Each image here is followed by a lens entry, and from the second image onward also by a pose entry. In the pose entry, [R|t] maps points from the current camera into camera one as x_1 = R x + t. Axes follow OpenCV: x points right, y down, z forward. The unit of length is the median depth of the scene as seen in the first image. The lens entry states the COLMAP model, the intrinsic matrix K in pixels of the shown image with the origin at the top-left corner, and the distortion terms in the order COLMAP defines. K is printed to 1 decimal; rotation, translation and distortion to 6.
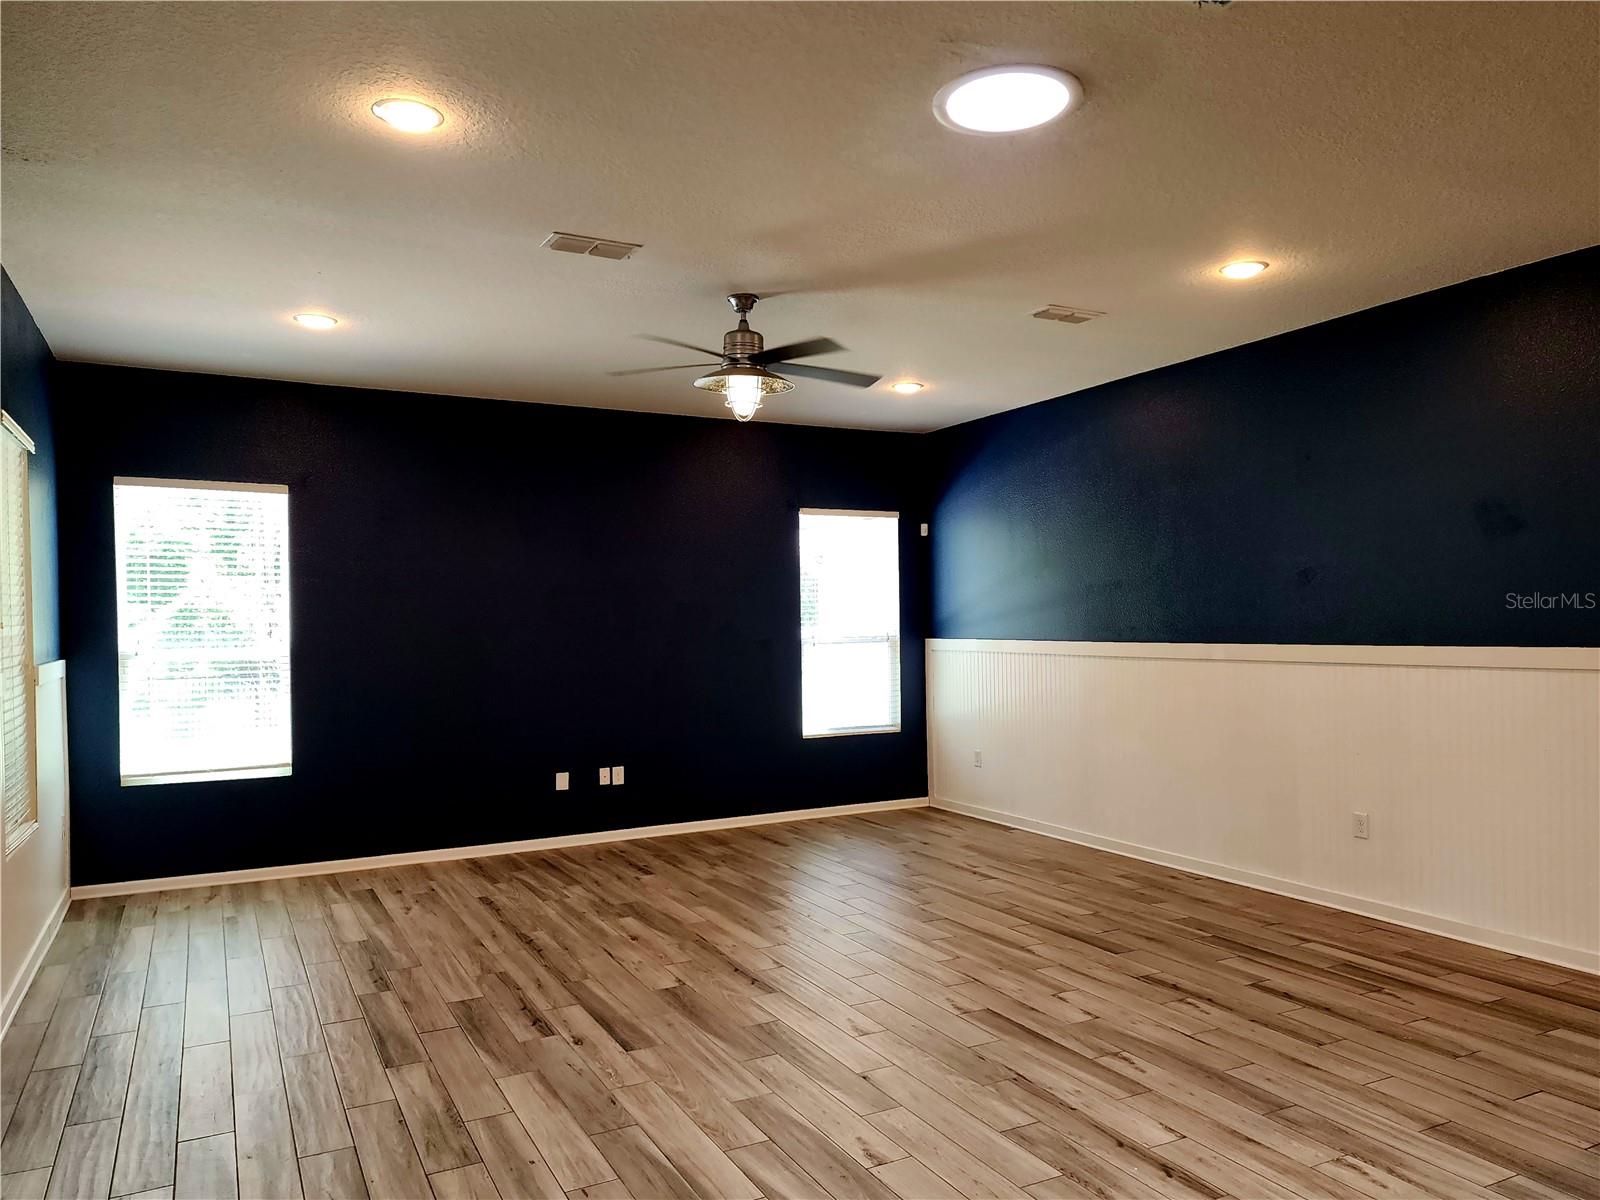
lens RADIAL K [[1103.8, 0, 869.4], [0, 1103.8, 634.5], [0, 0, 1]] dist [0.029333, -0.038281]
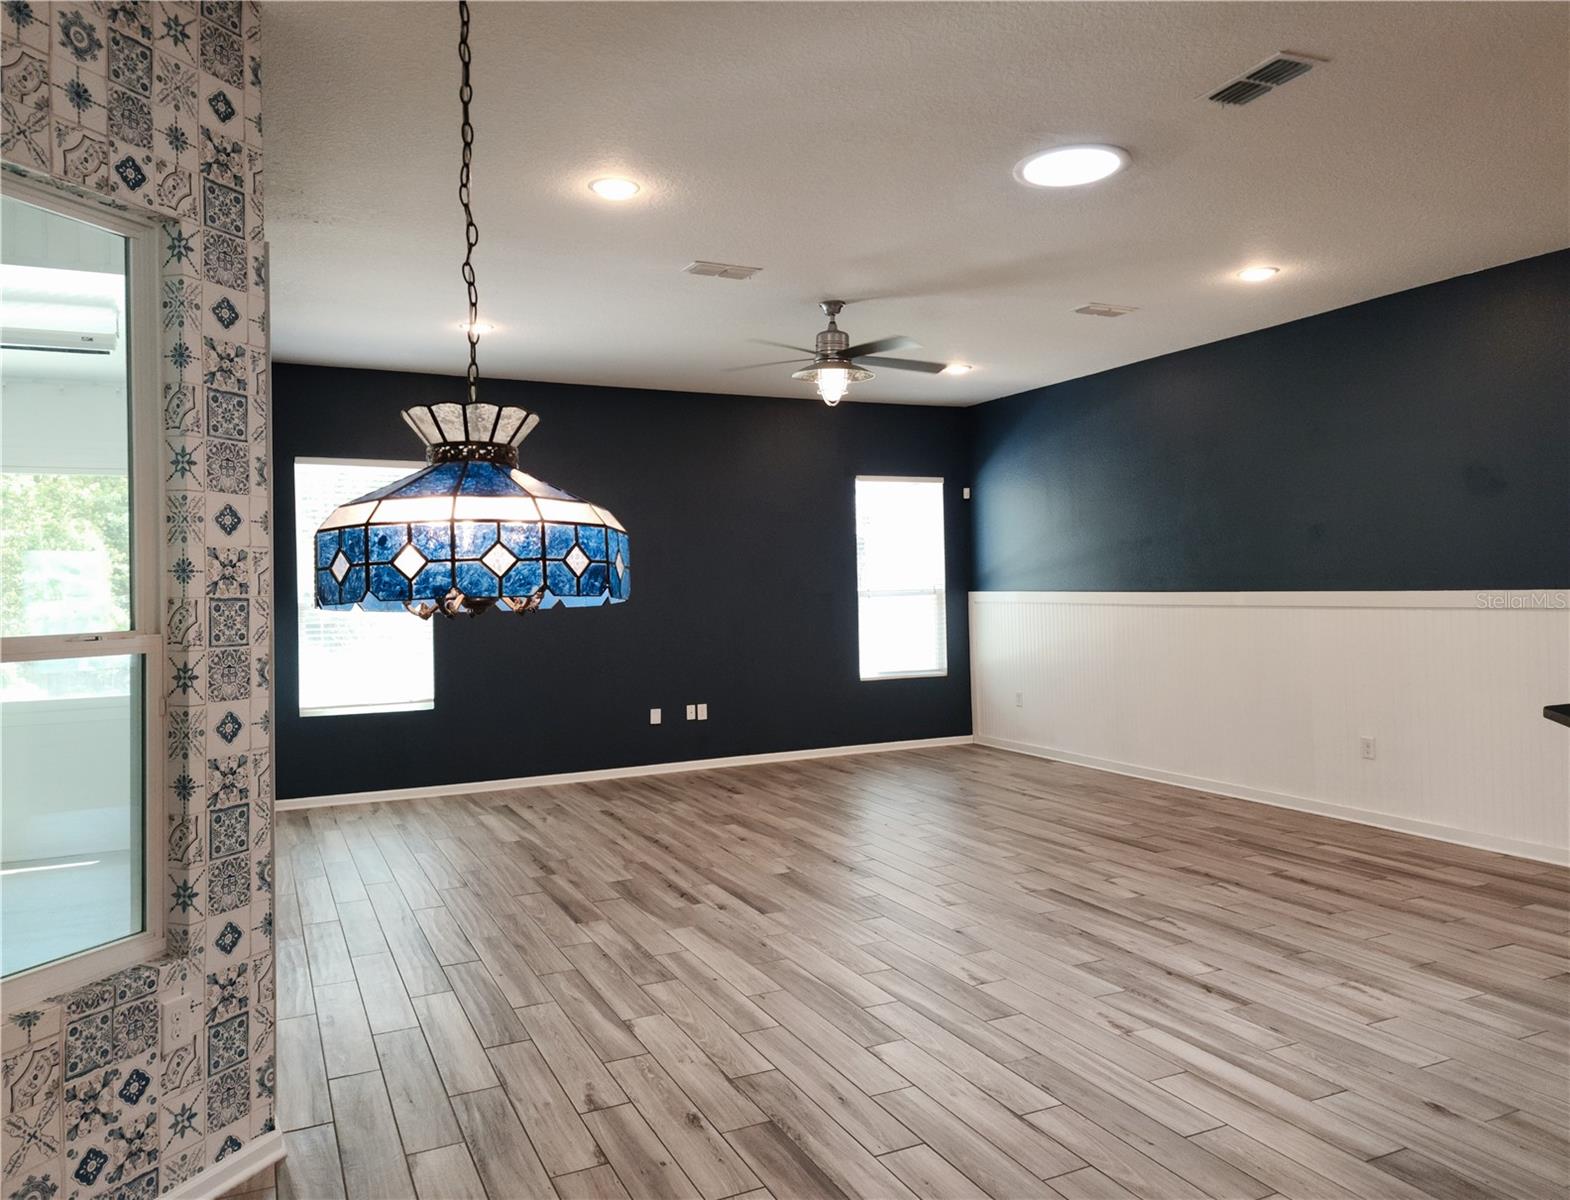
lens RADIAL K [[1126.6, 0, 805.1], [0, 1126.6, 575.6], [0, 0, 1]] dist [0.015652, -0.038215]
pose [[0.998319, -0.007162, -0.057518, -0.077070], [0.005964, 0.999762, -0.020971, 0.017046], [0.057654, 0.020592, 0.998124, -0.222405]]
